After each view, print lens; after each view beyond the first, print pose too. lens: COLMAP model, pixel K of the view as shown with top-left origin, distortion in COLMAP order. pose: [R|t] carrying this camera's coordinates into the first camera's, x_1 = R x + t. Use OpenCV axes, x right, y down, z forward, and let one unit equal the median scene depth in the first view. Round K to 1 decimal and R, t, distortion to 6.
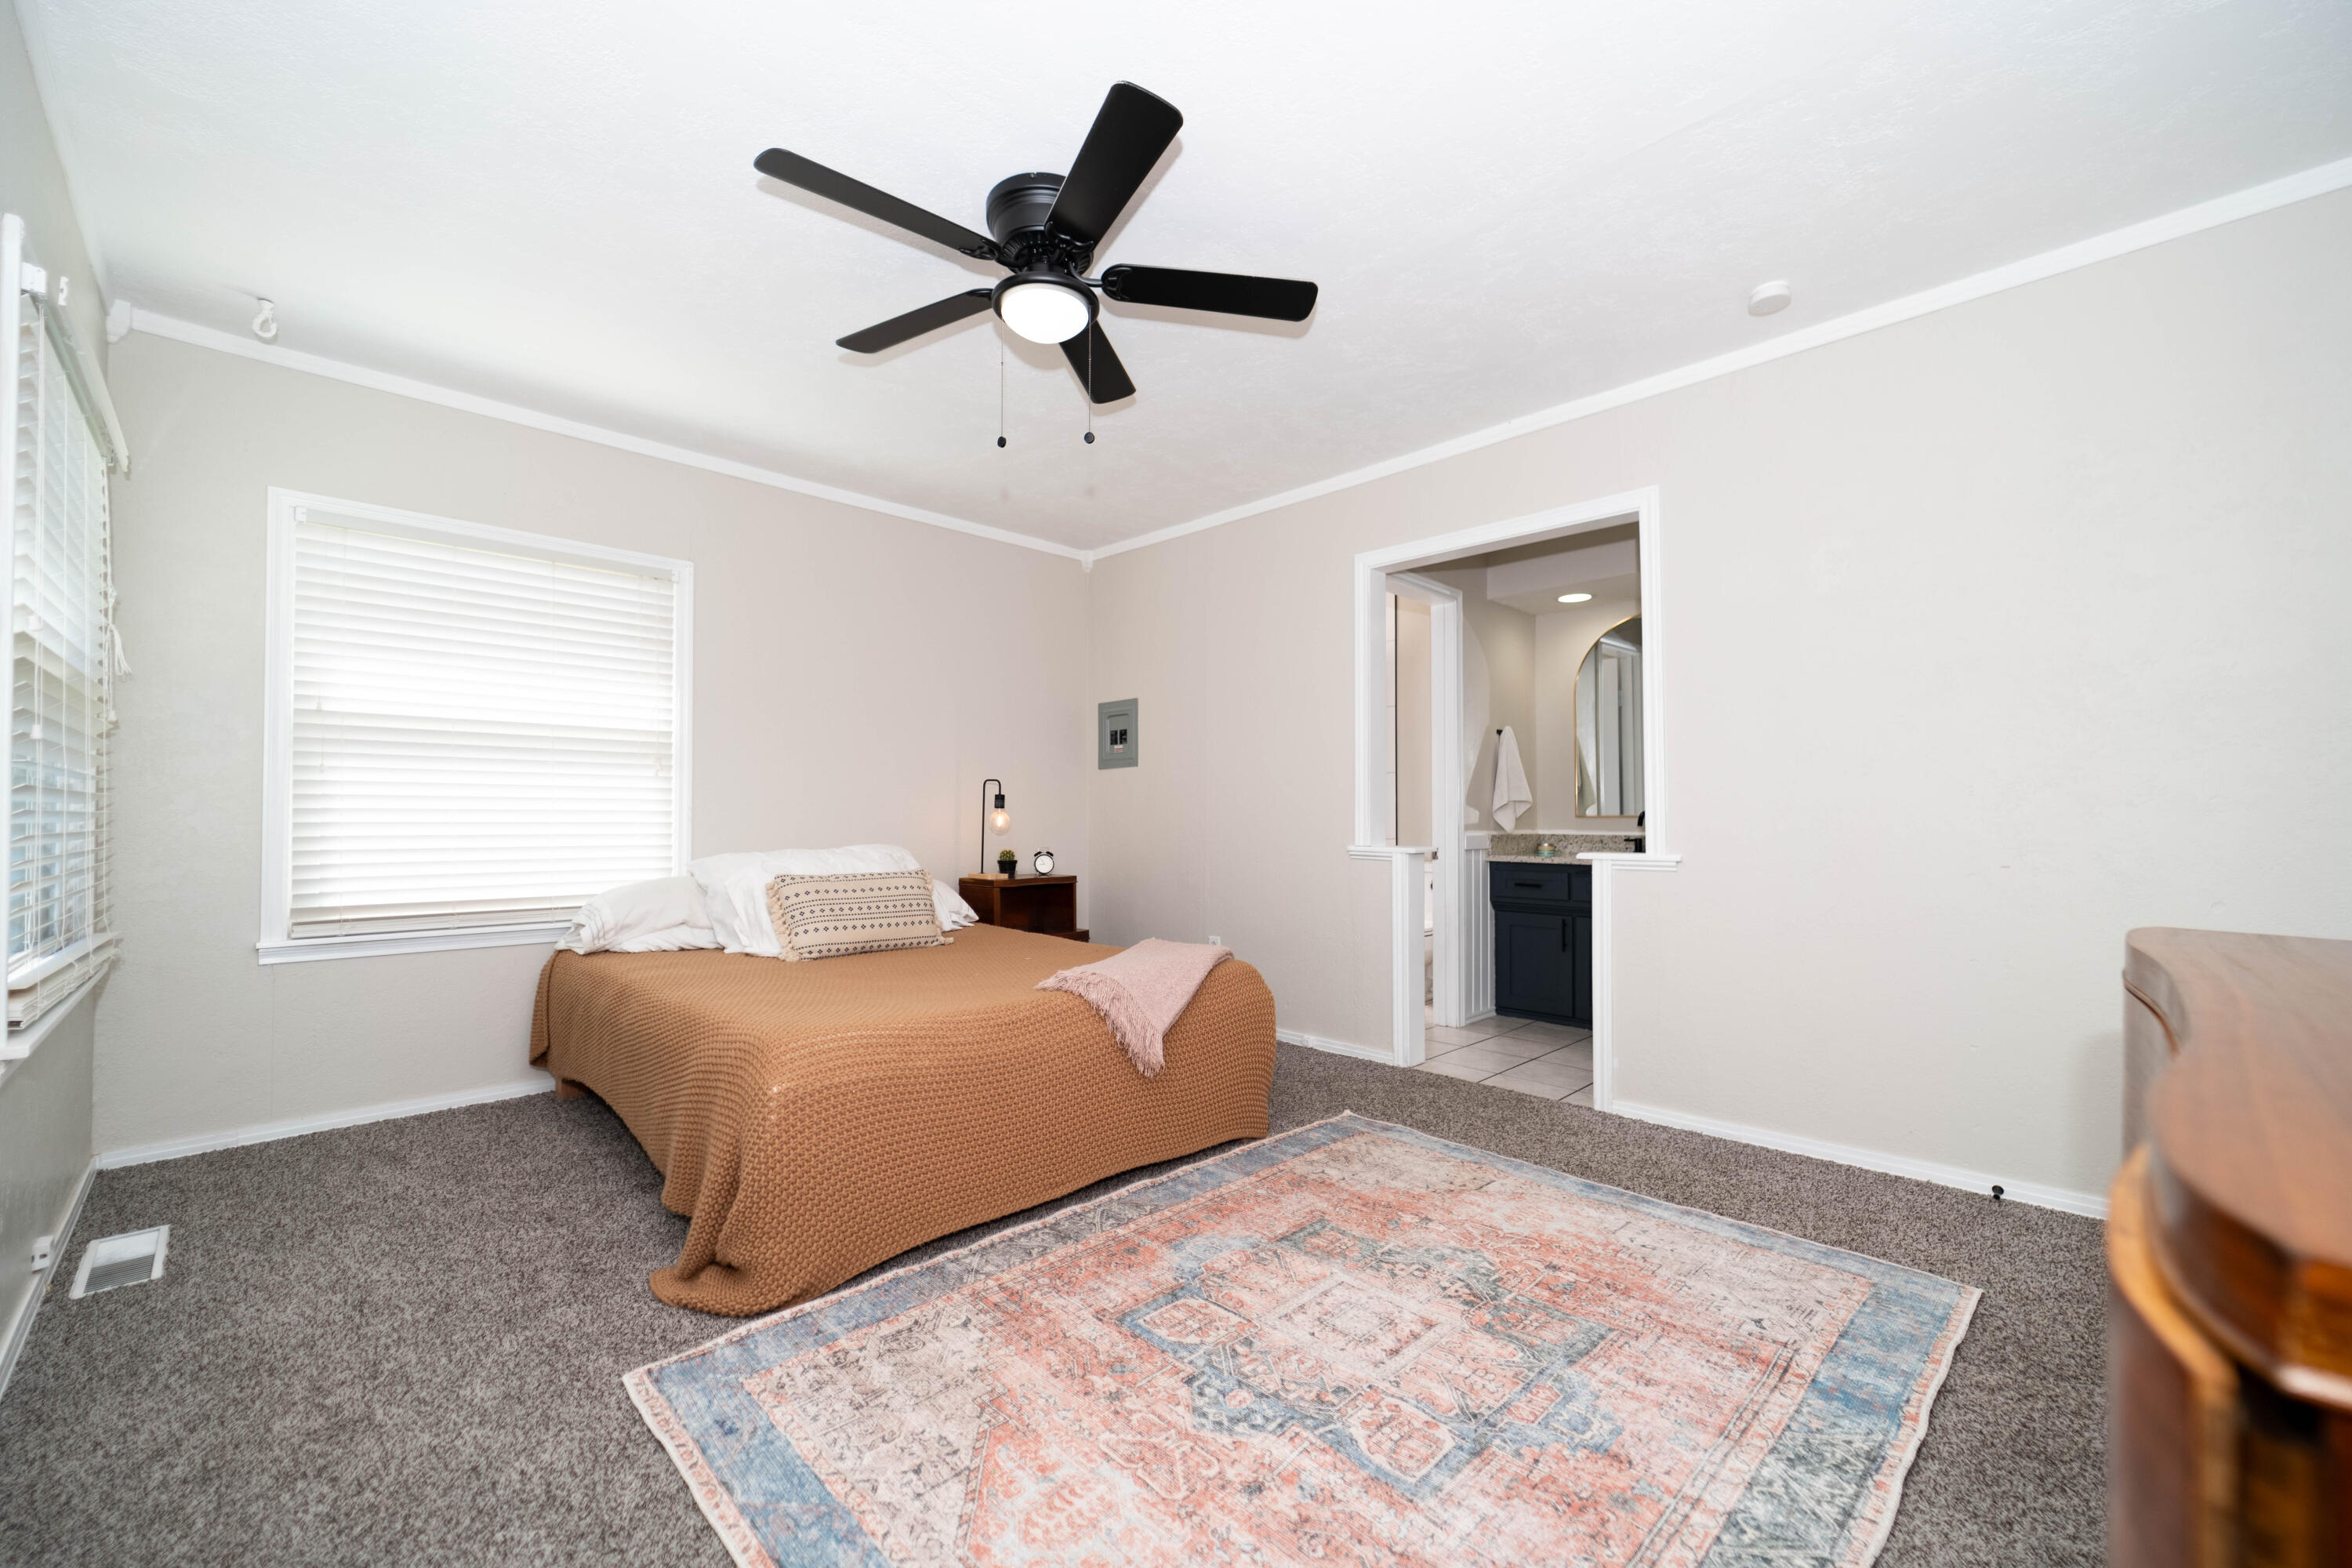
lens RADIAL K [[944.7, 0, 1164.3], [0, 944.7, 801.8], [0, 0, 1]] dist [-0.000983, -0.000387]
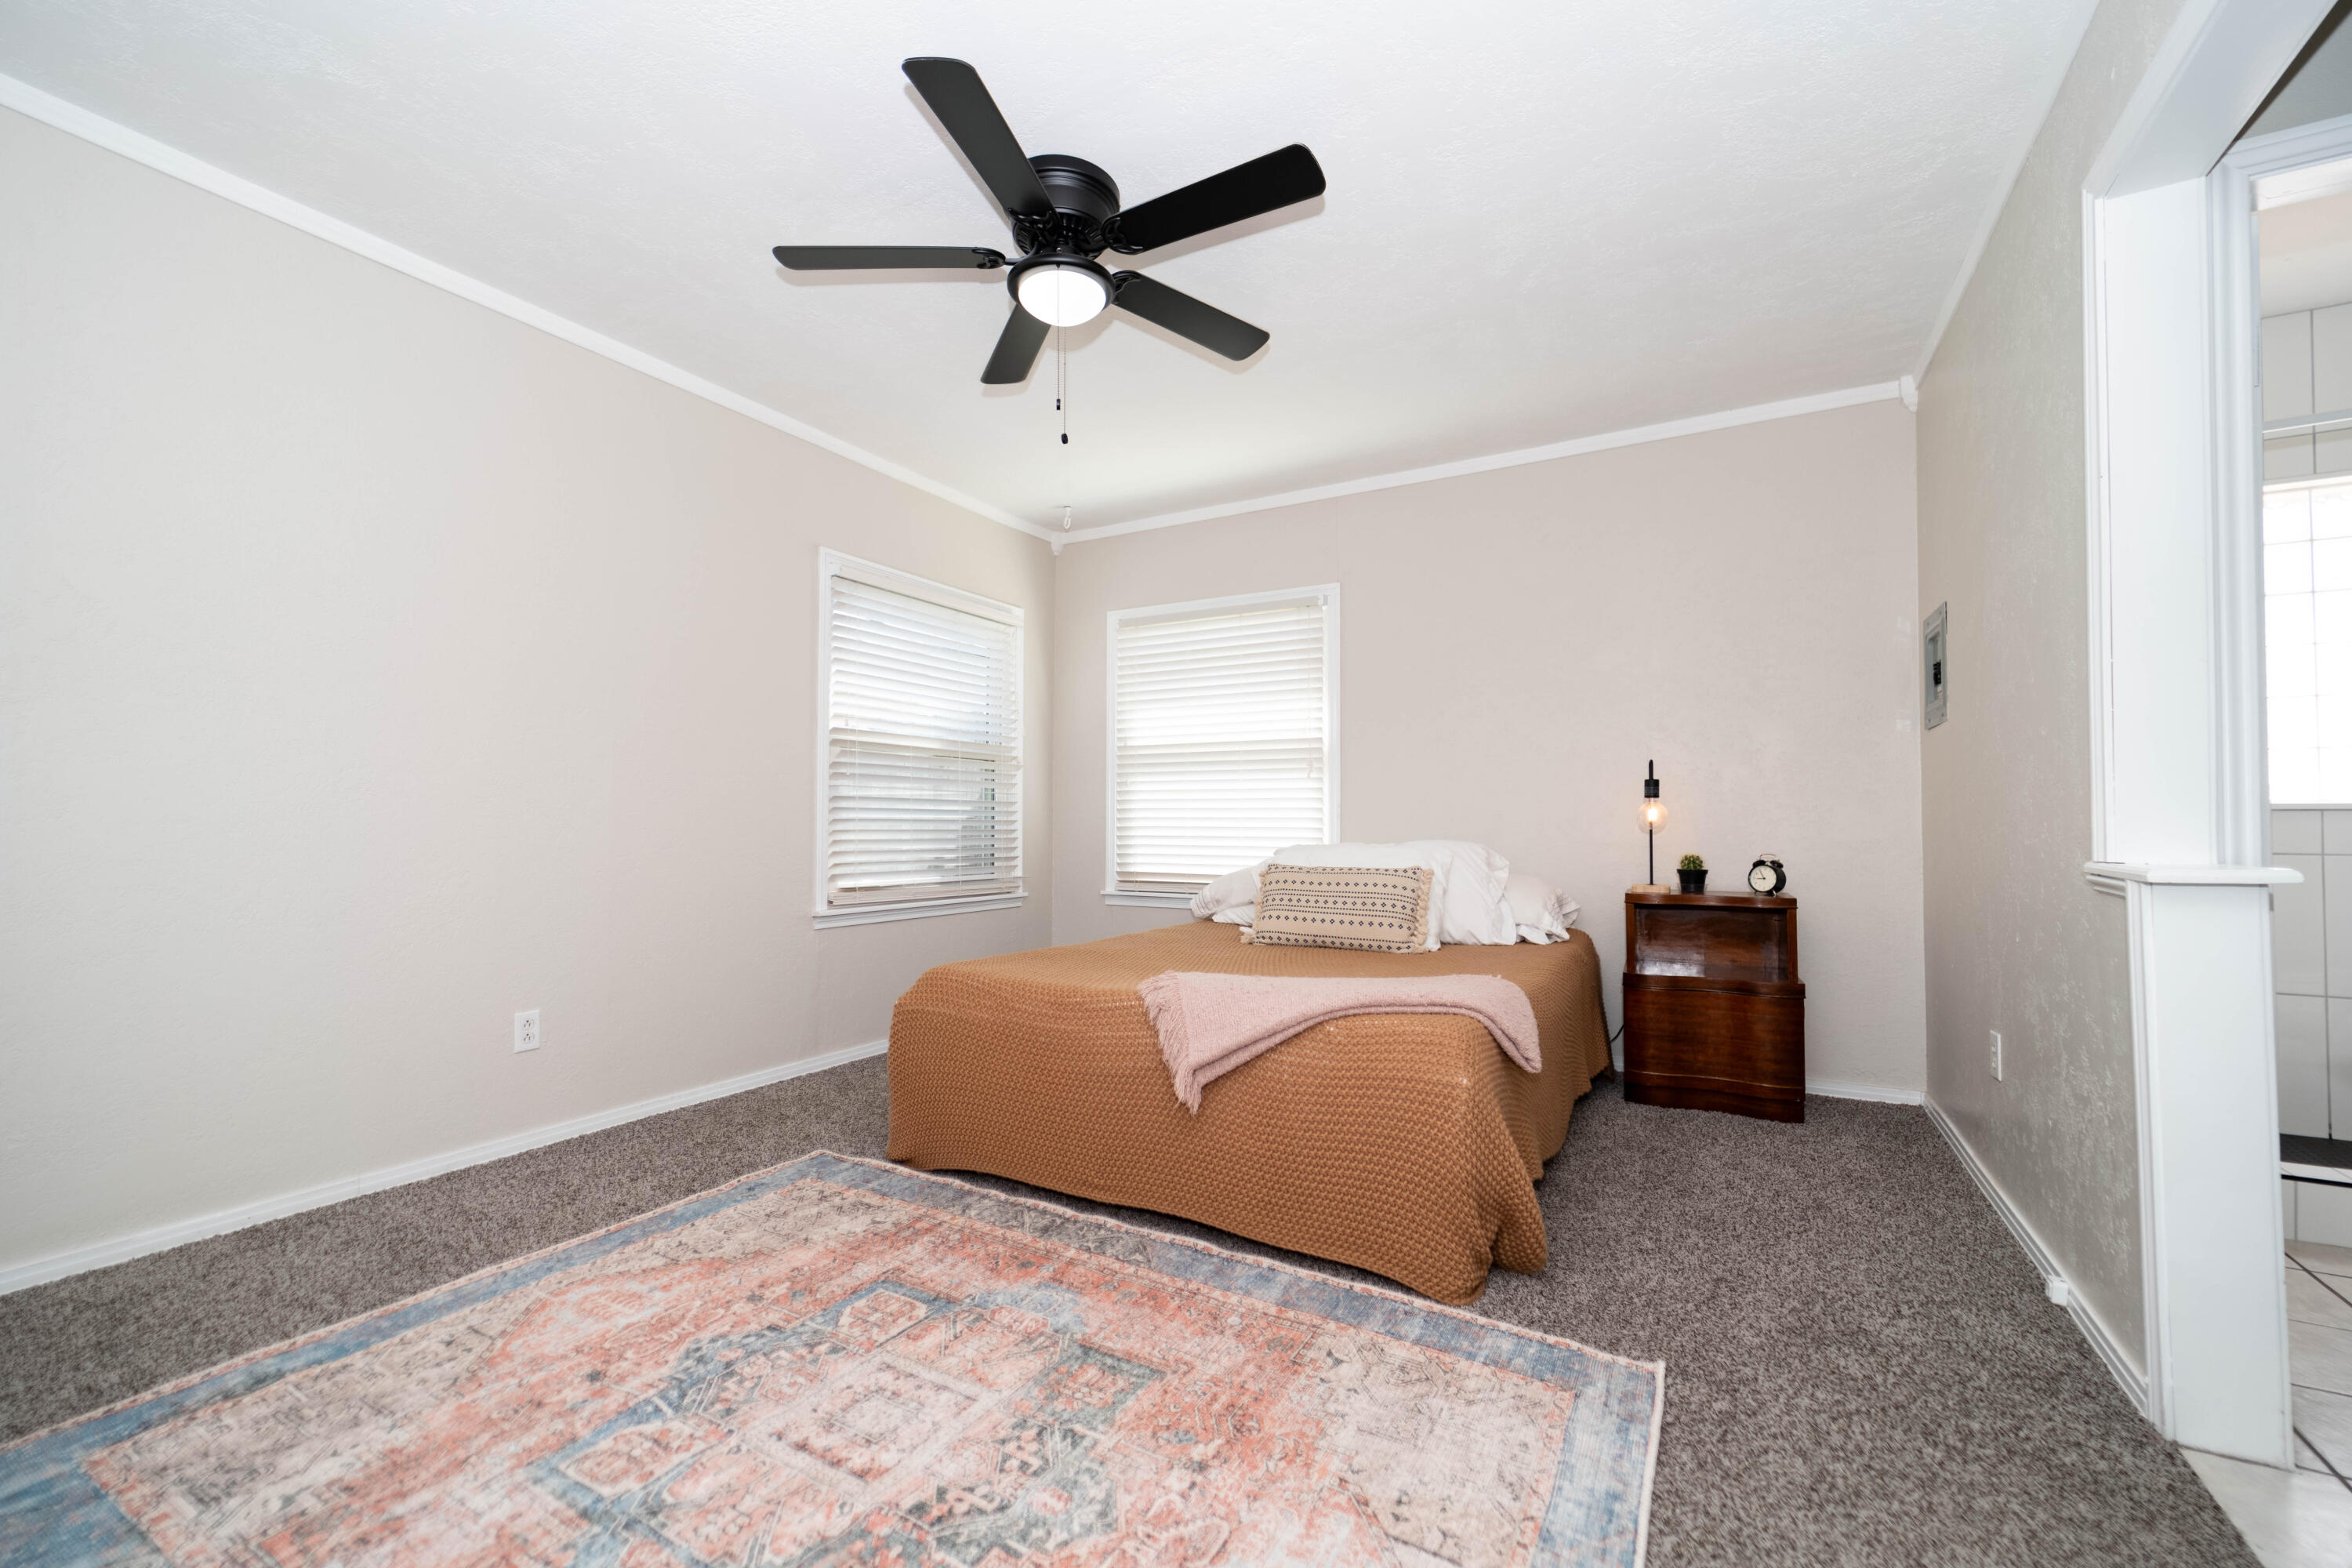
lens RADIAL K [[944.7, 0, 1164.3], [0, 944.7, 801.8], [0, 0, 1]] dist [-0.000983, -0.000387]
pose [[0.280357, -0.018719, -0.959713, 0.810332], [0.015818, 0.999764, -0.014879, 0.026207], [0.959765, -0.011009, 0.280587, 0.770974]]
